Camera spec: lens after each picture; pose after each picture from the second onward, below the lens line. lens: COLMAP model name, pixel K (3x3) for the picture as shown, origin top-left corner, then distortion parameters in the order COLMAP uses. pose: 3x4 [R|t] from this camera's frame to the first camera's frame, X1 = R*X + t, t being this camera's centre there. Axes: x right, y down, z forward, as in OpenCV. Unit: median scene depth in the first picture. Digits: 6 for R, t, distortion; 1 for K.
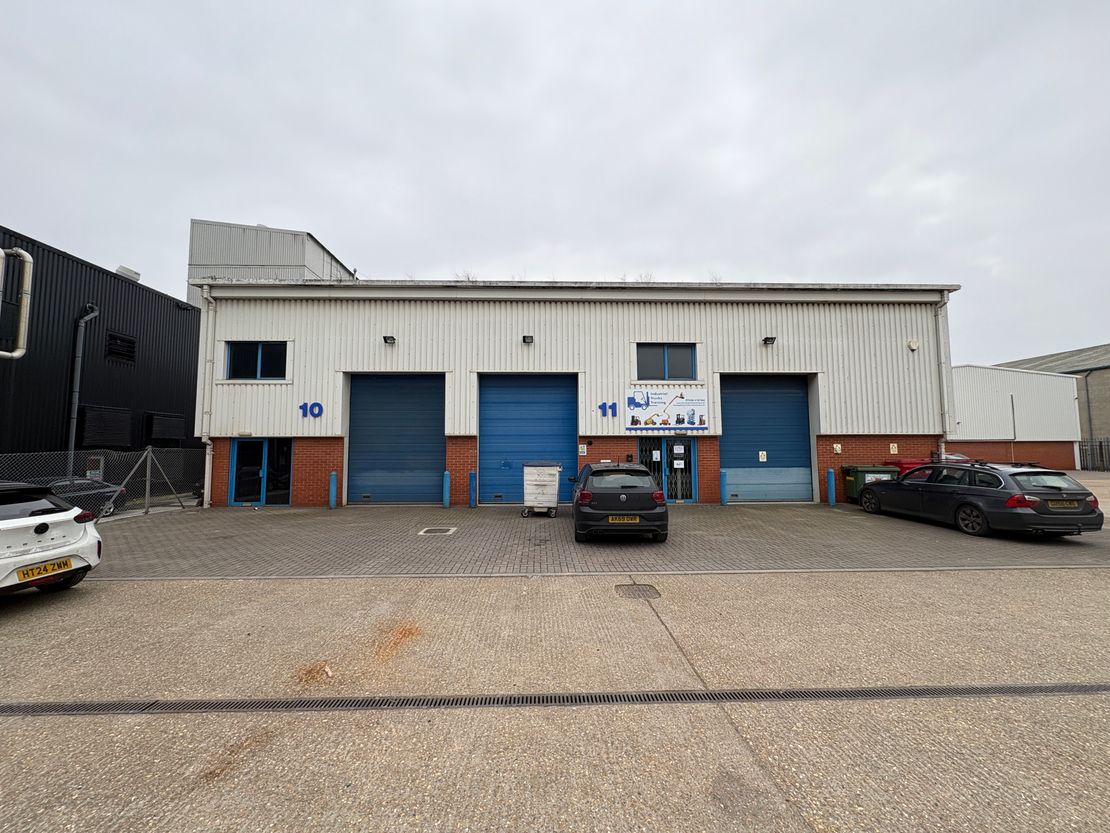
lens RADIAL K [[440.9, 0, 554.6], [0, 440.9, 417.6], [0, 0, 1]] dist [-0.003931, -0.000750]
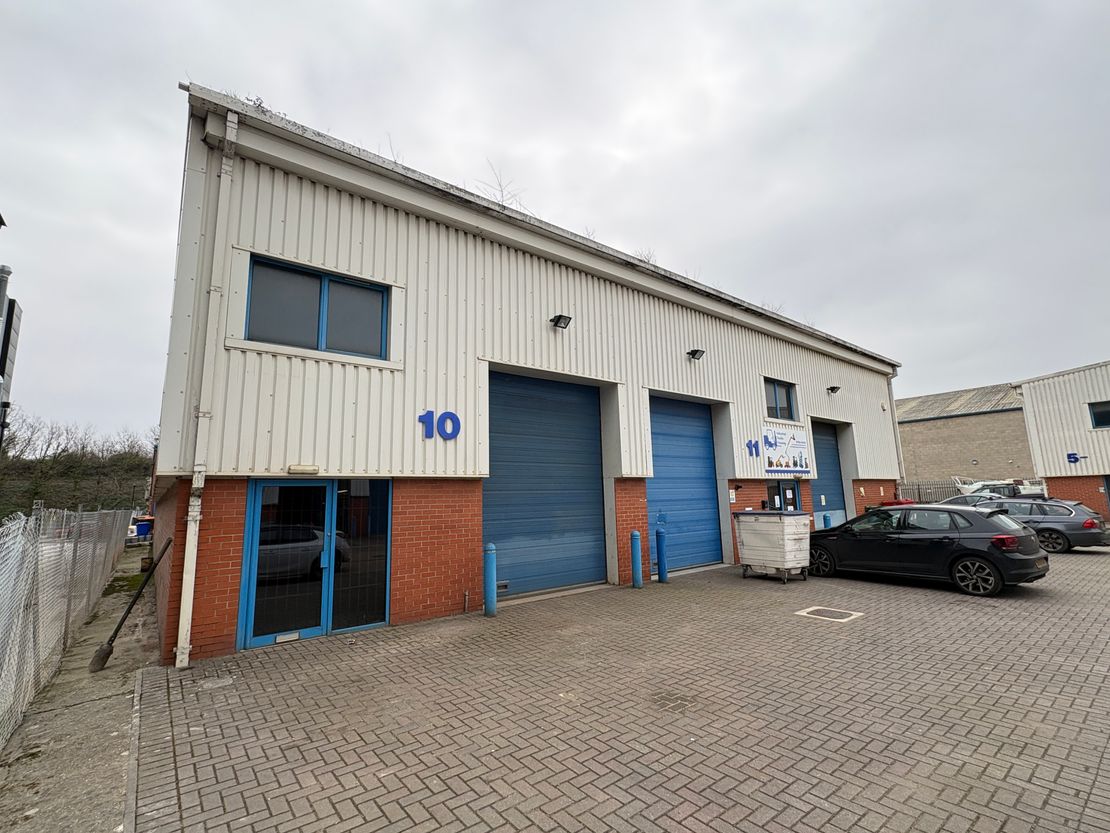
lens RADIAL K [[516.4, 0, 557.6], [0, 516.4, 414.1], [0, 0, 1]] dist [-0.002932, -0.000269]
pose [[0.794959, 0.080840, 0.601252, -0.796513], [-0.019943, 0.994029, -0.107282, 0.031443], [-0.606335, 0.073294, 0.791825, 0.427146]]
